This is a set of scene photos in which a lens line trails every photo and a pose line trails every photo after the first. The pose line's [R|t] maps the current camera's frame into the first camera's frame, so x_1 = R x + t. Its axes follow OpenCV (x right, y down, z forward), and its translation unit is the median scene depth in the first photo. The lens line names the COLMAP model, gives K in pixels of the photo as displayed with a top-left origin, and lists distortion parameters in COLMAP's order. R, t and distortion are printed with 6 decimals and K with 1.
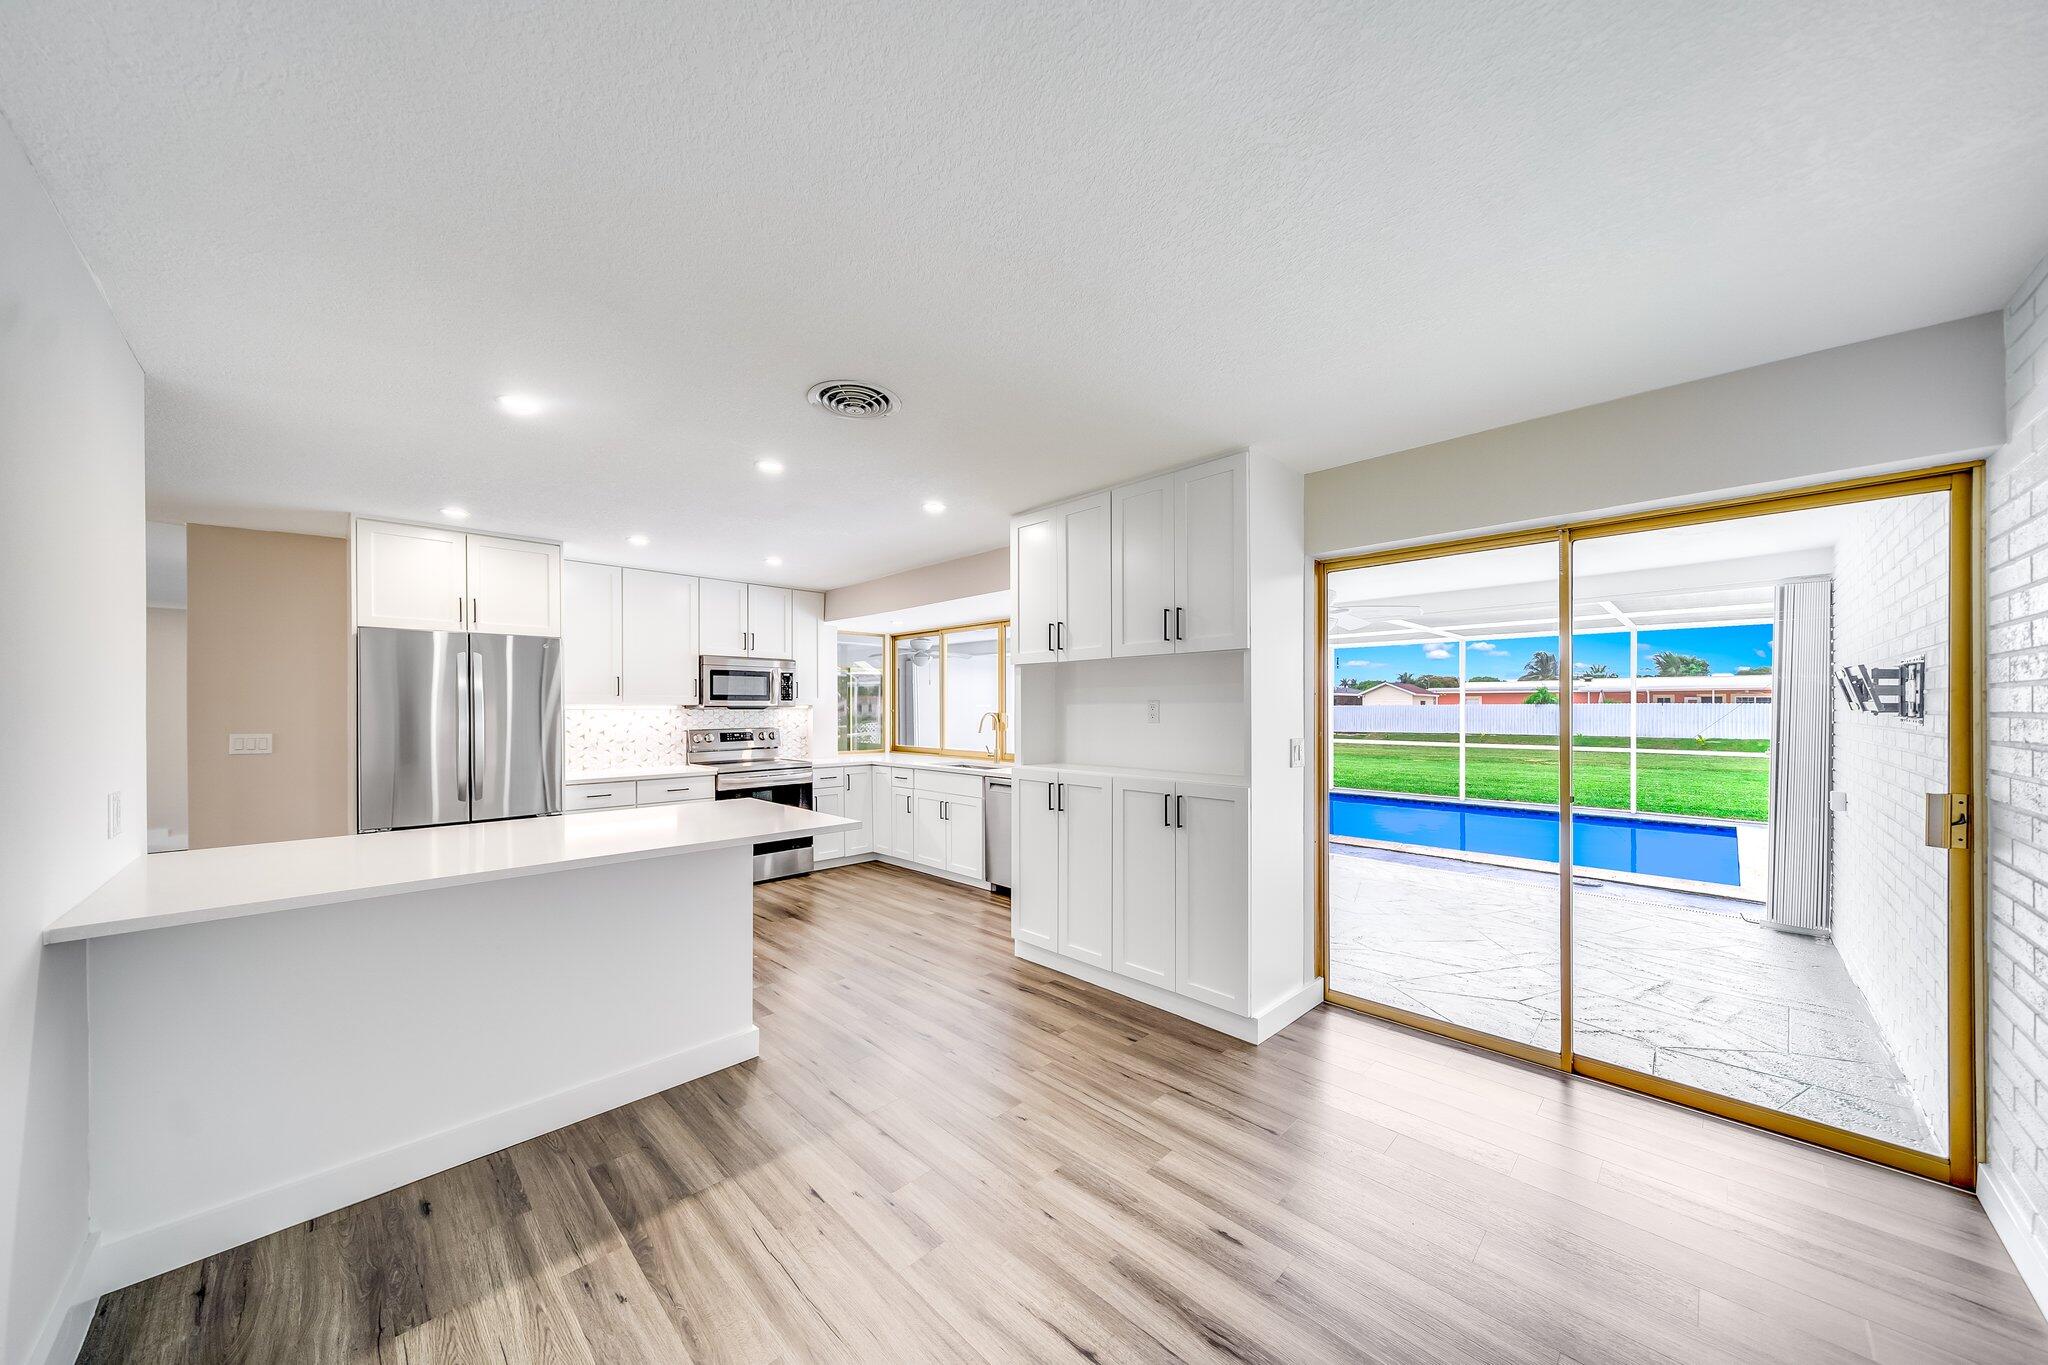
lens RADIAL K [[690.1, 0, 1020.9], [0, 690.1, 710.9], [0, 0, 1]] dist [-0.000516, -0.000008]
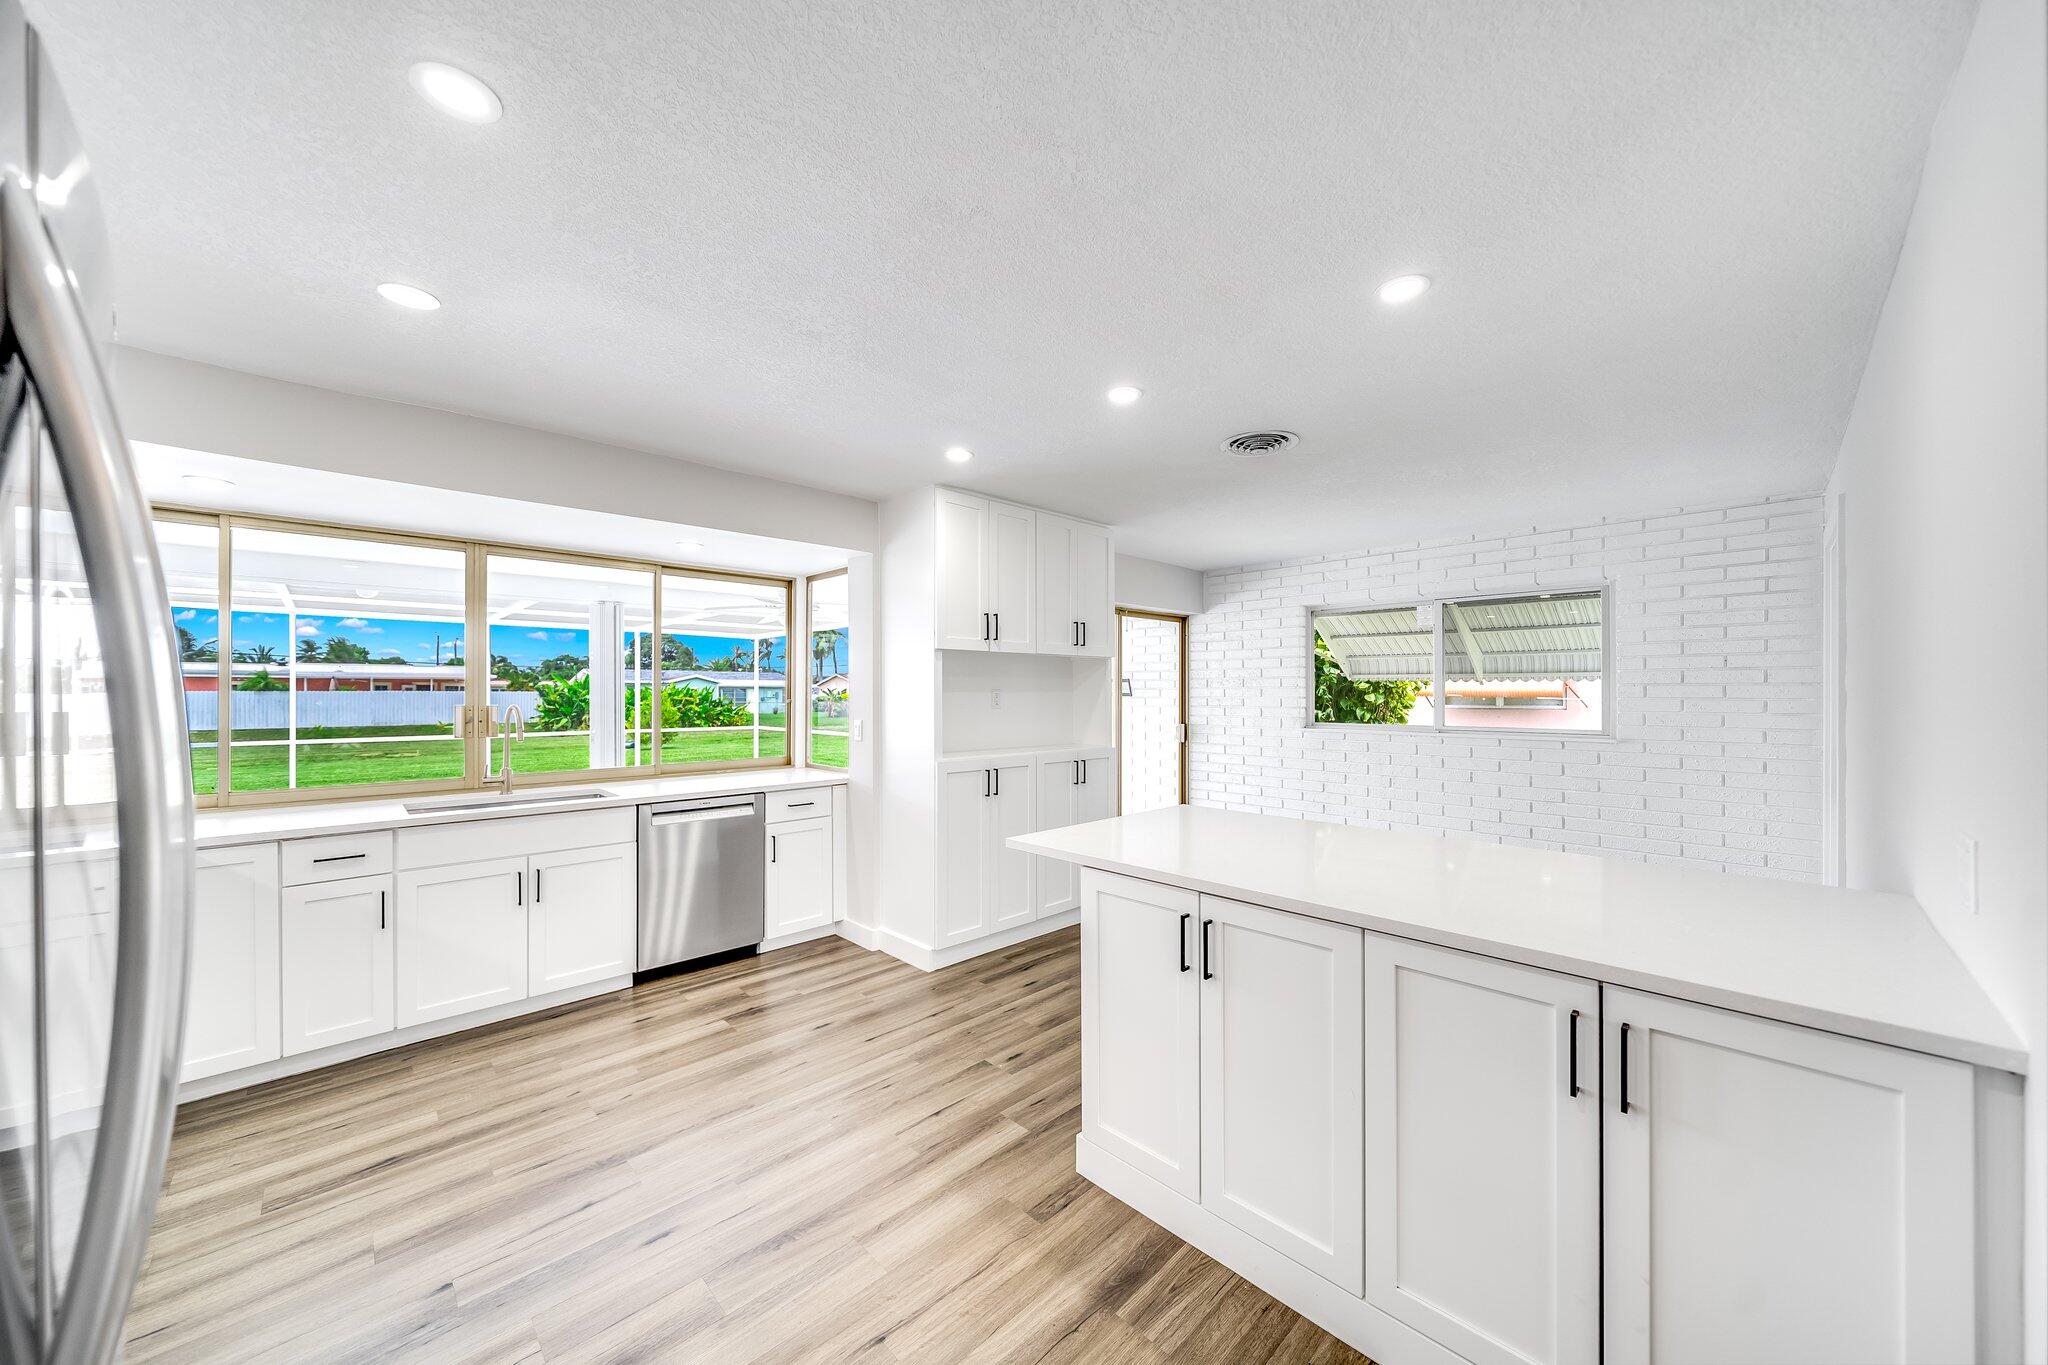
lens RADIAL K [[696.3, 0, 1026.4], [0, 696.3, 693.7], [0, 0, 1]] dist [-0.001028, -0.000062]
pose [[0.027982, 0.001783, 0.999607, -0.670637], [0.005042, 0.999985, -0.001925, -0.003723], [-0.999596, 0.005094, 0.027973, 0.622711]]
